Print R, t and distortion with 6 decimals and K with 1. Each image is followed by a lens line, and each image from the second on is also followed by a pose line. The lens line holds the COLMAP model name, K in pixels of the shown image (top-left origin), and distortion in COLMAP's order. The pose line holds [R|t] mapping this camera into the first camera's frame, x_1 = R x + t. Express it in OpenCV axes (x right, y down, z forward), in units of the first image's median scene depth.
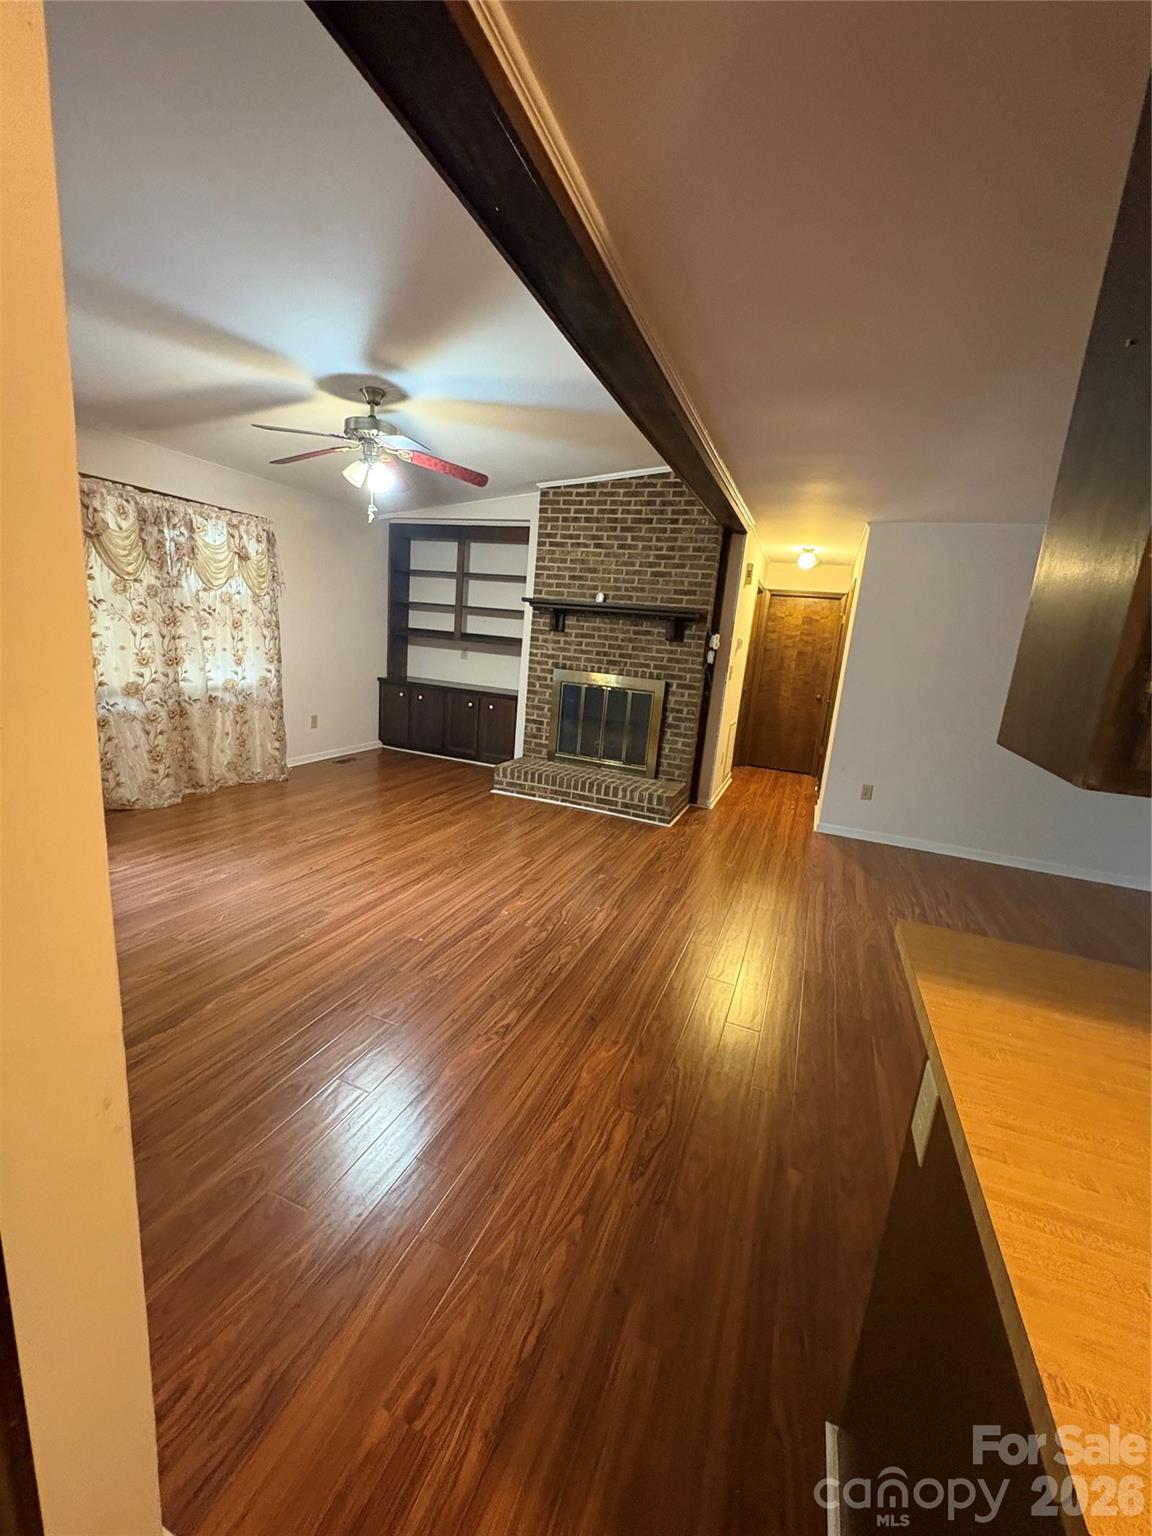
lens RADIAL K [[609.8, 0, 578.9], [0, 609.8, 767.2], [0, 0, 1]] dist [-0.001160, -0.000206]
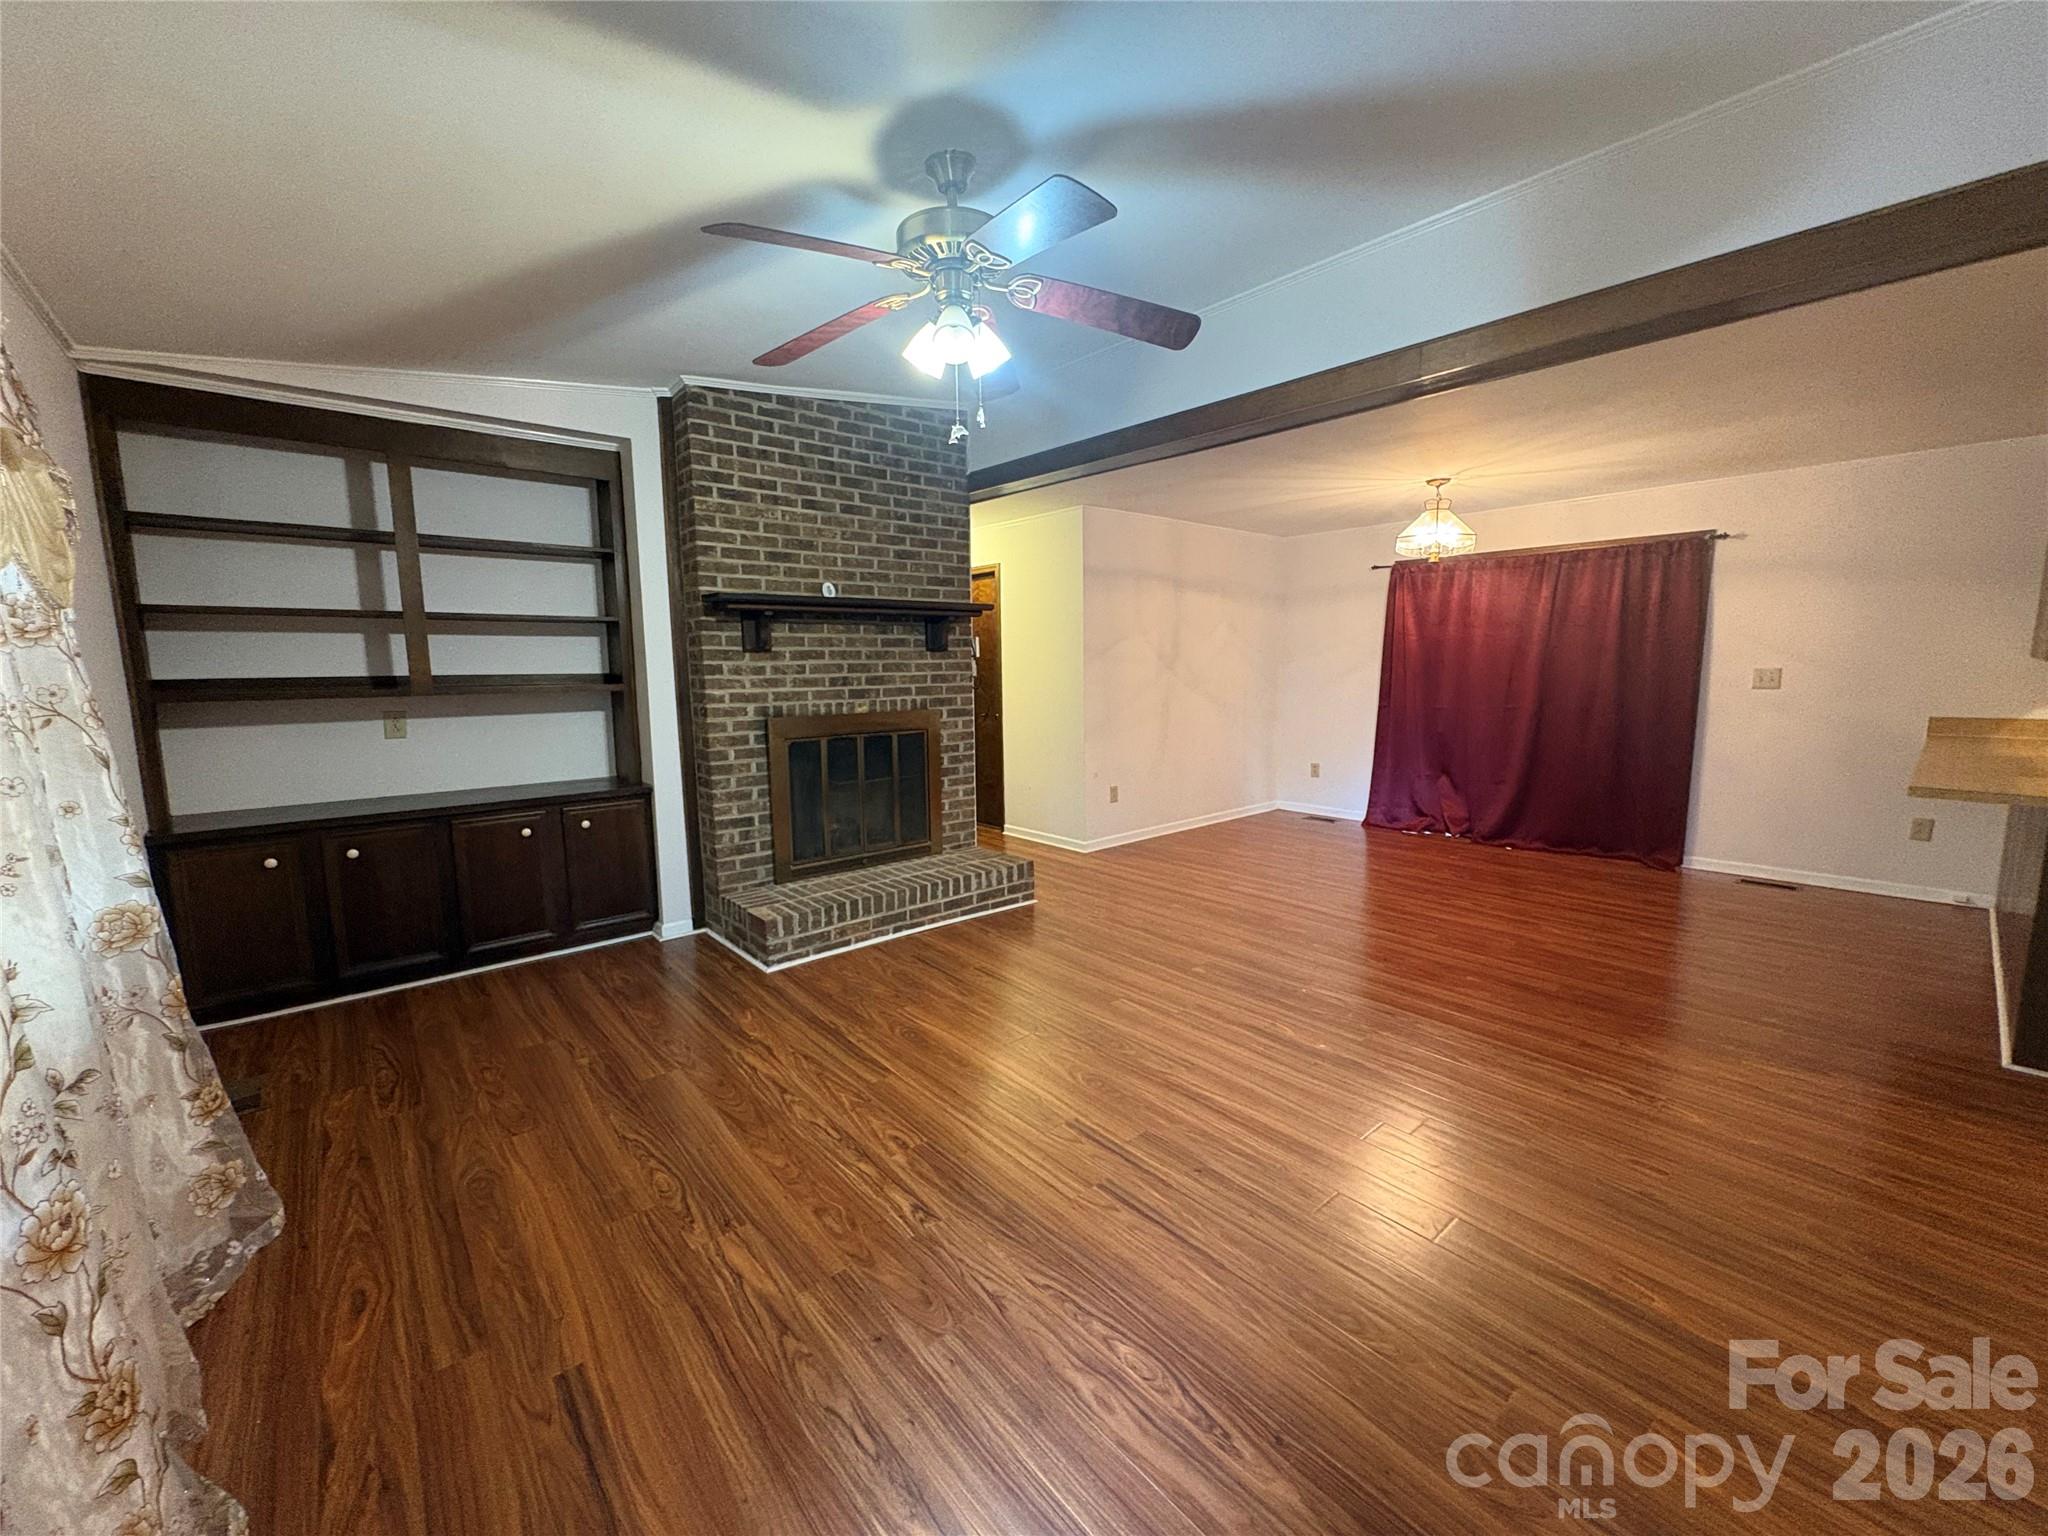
lens RADIAL K [[813.1, 0, 1025.6], [0, 813.1, 767.2], [0, 0, 1]] dist [-0.001160, -0.000206]
pose [[0.463886, -0.204148, 0.862052, -0.607560], [0.237125, 0.966193, 0.101208, -0.145968], [-0.853570, 0.157465, 0.496612, 0.467353]]
